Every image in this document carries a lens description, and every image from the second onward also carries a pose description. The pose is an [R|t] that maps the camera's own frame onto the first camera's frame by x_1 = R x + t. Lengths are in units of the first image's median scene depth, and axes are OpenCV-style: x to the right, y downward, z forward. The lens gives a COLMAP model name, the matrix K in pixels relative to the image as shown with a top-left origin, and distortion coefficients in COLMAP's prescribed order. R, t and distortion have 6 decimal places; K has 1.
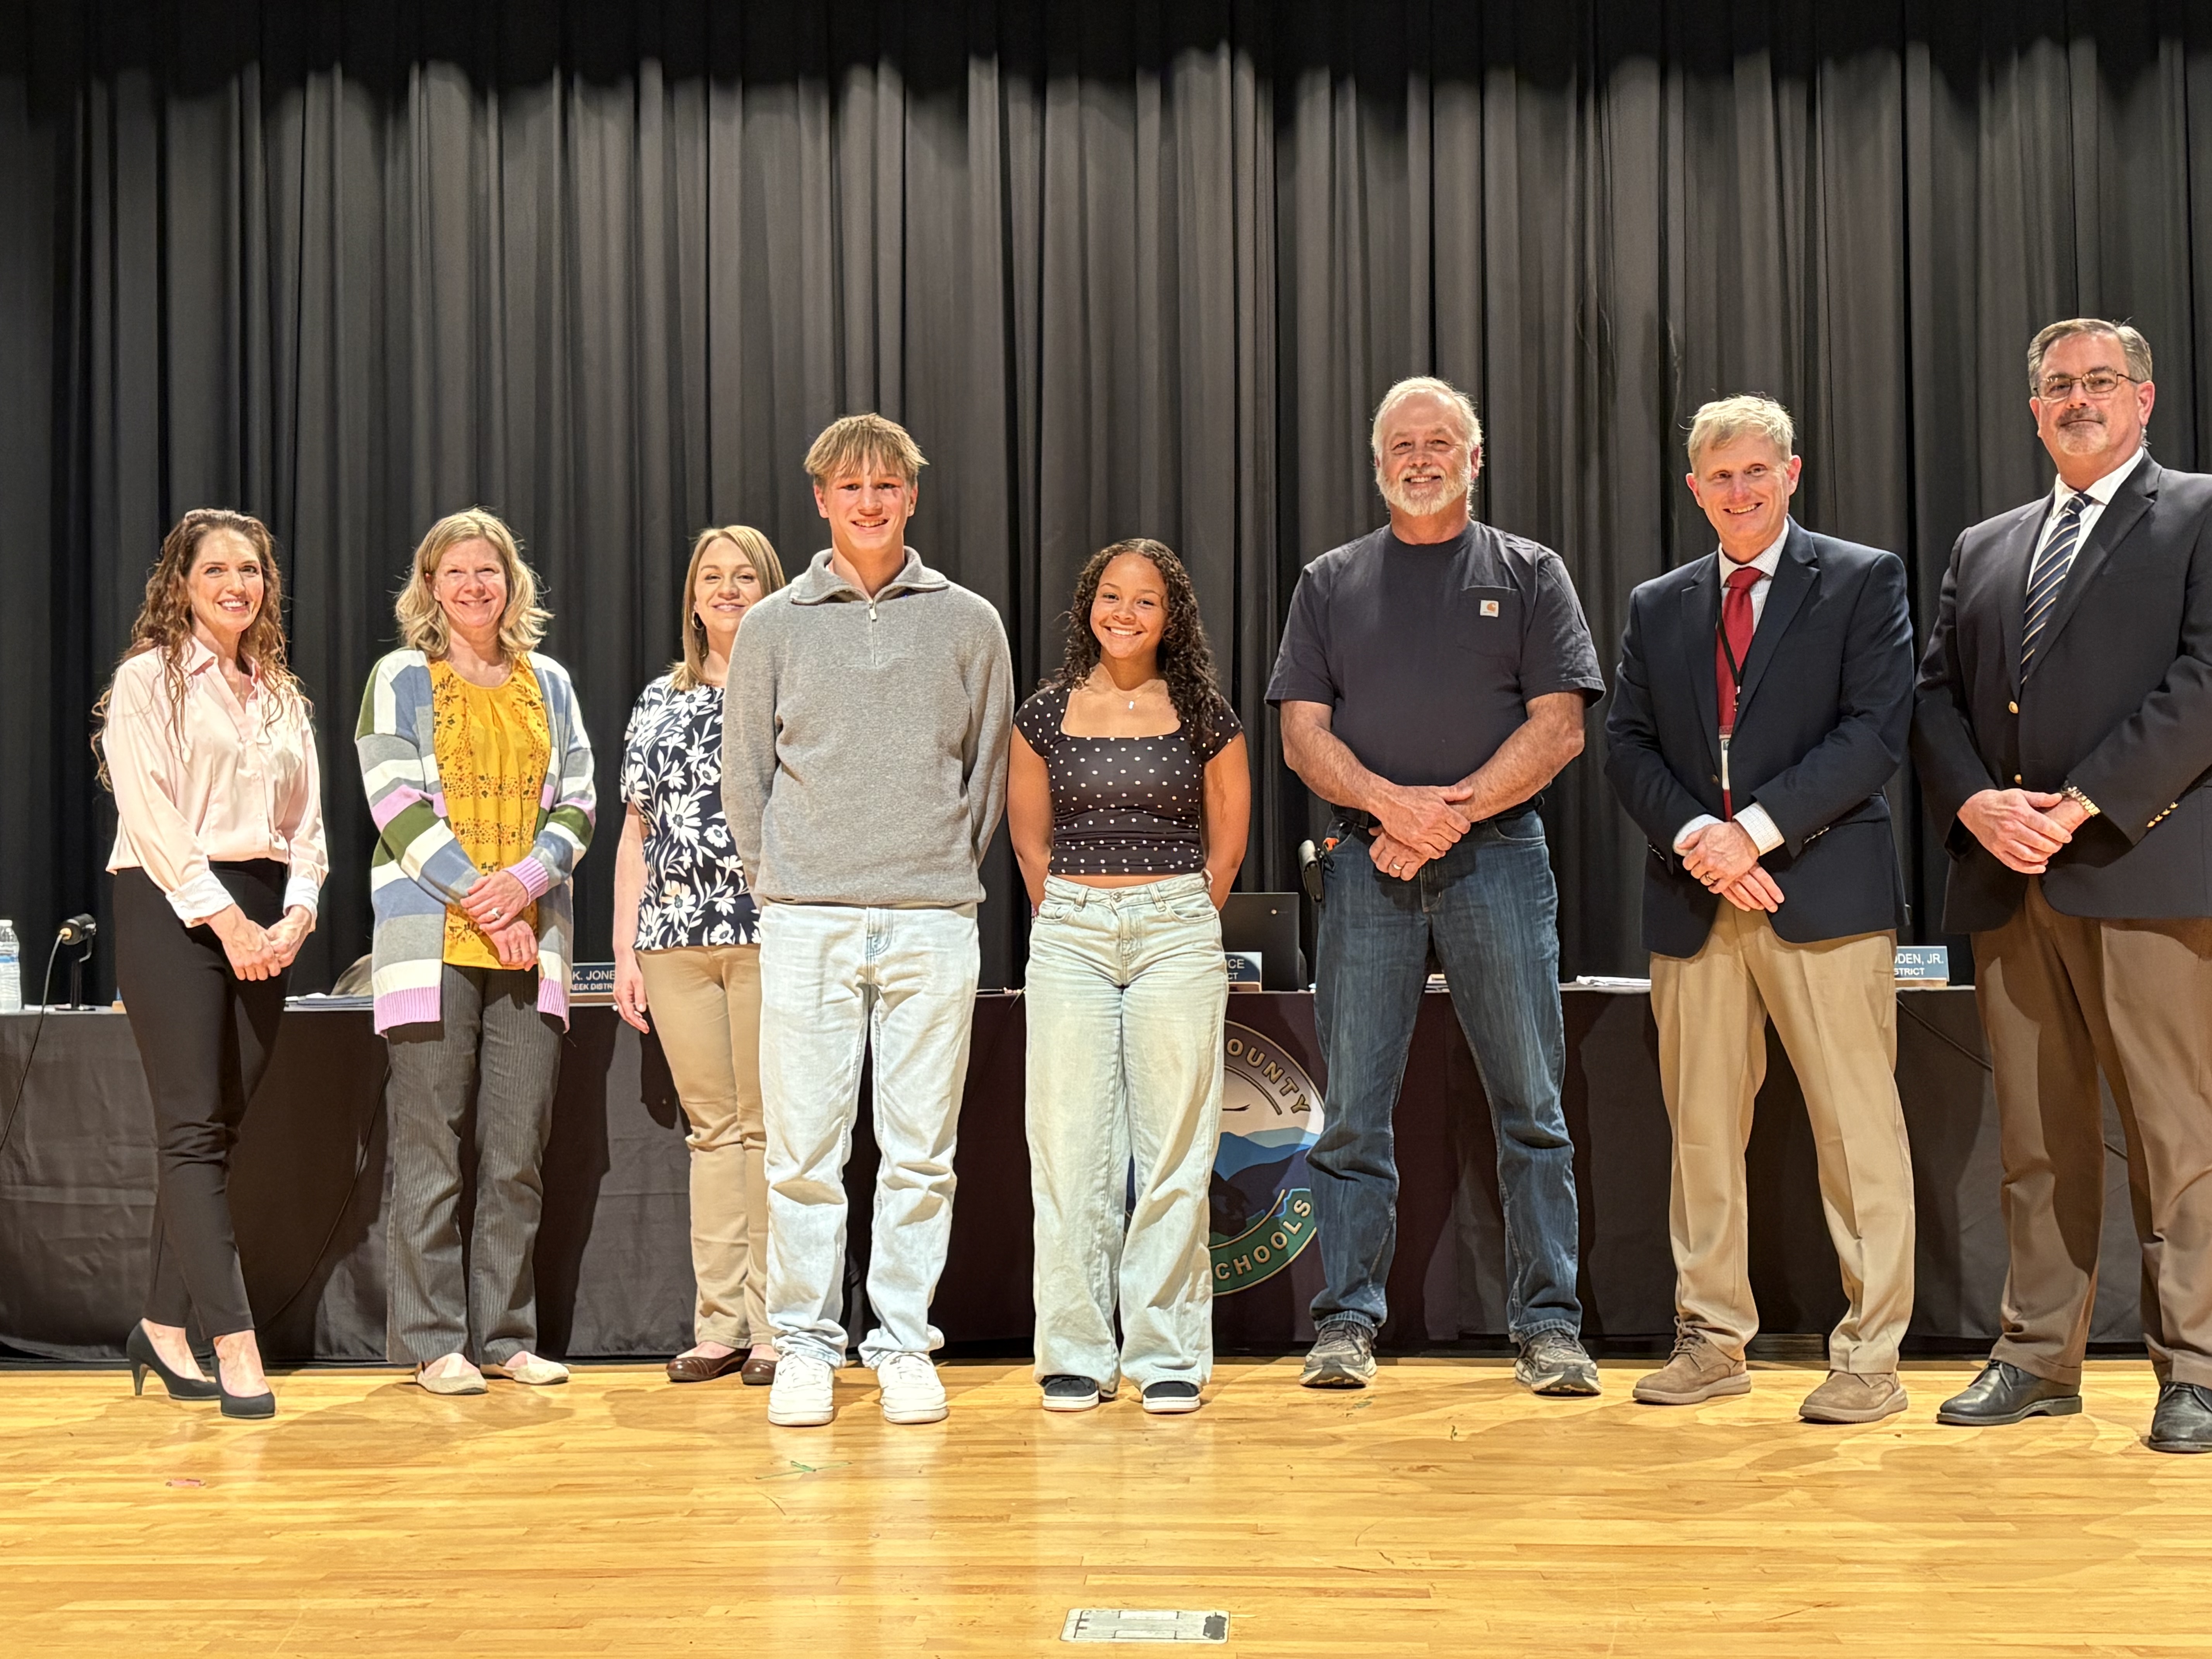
lens RADIAL K [[2867.4, 0, 1079.4], [0, 2867.4, 816.4], [0, 0, 1]] dist [0.105889, -0.290992]
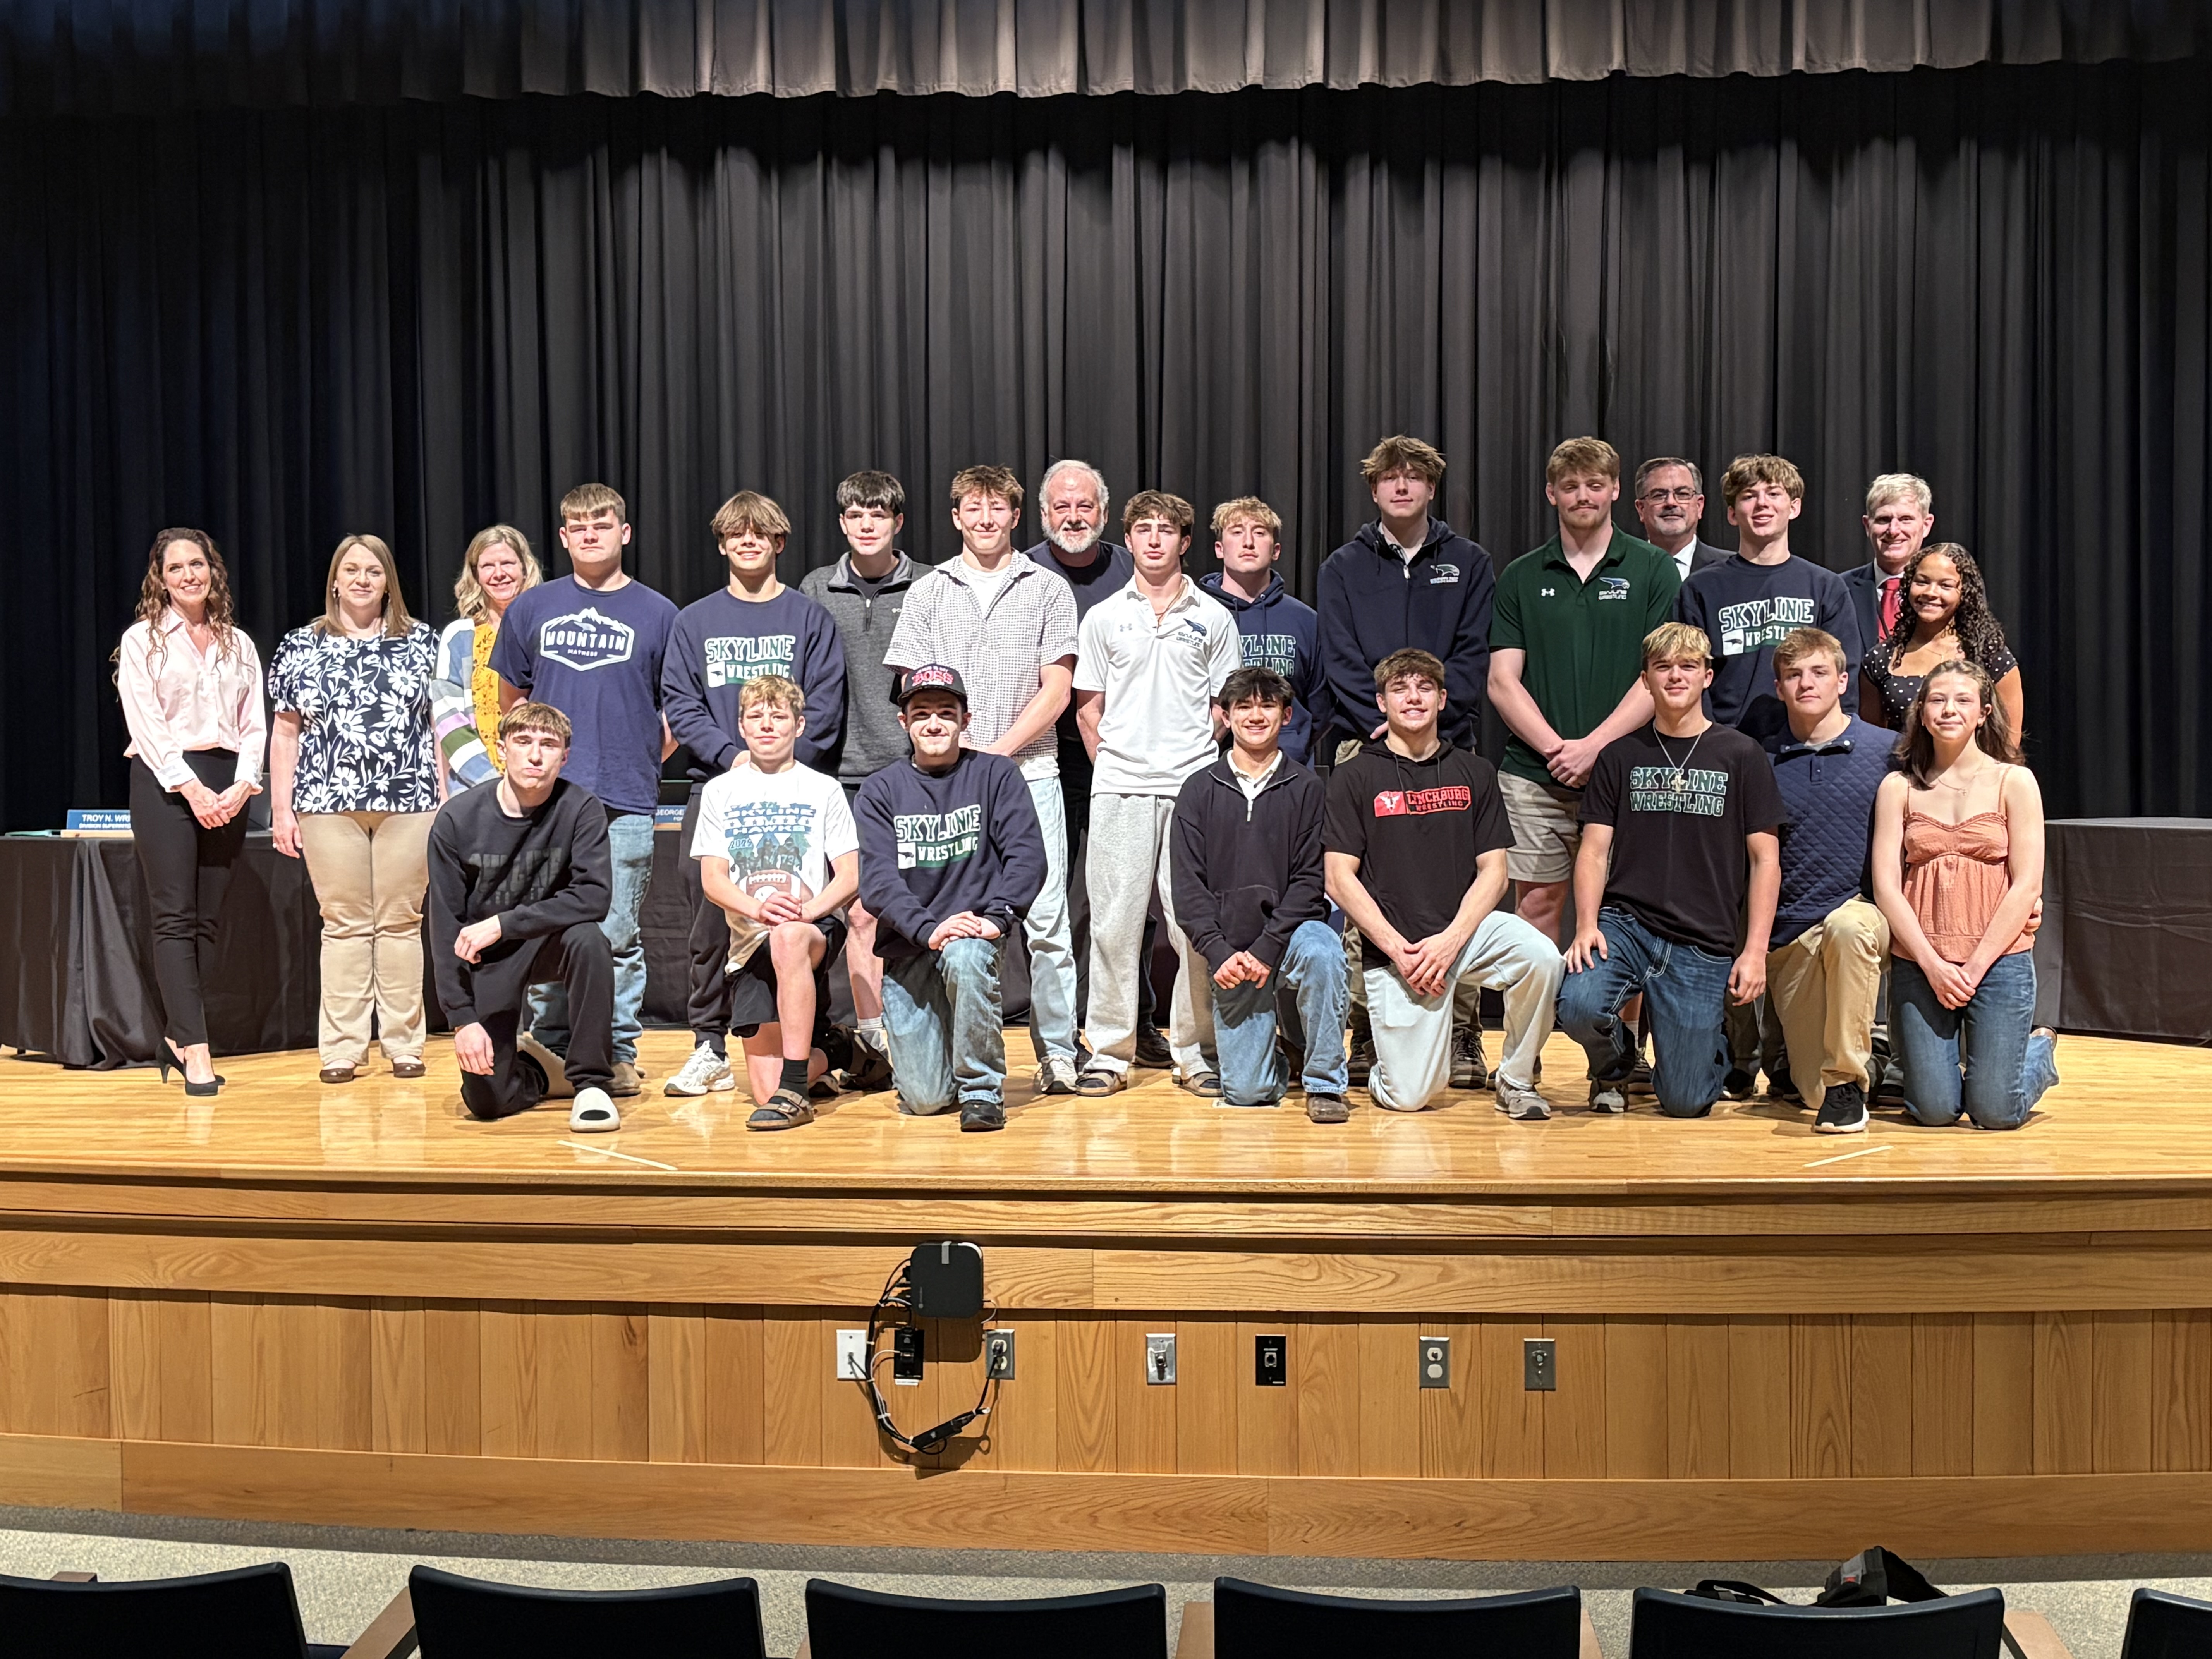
lens RADIAL K [[2867.4, 0, 1079.4], [0, 2867.4, 816.4], [0, 0, 1]] dist [0.105889, -0.290992]
pose [[0.999709, 0.006592, -0.023190, -0.024336], [-0.004861, 0.997250, 0.073947, -0.050116], [0.023614, -0.073813, 0.996992, -0.523518]]
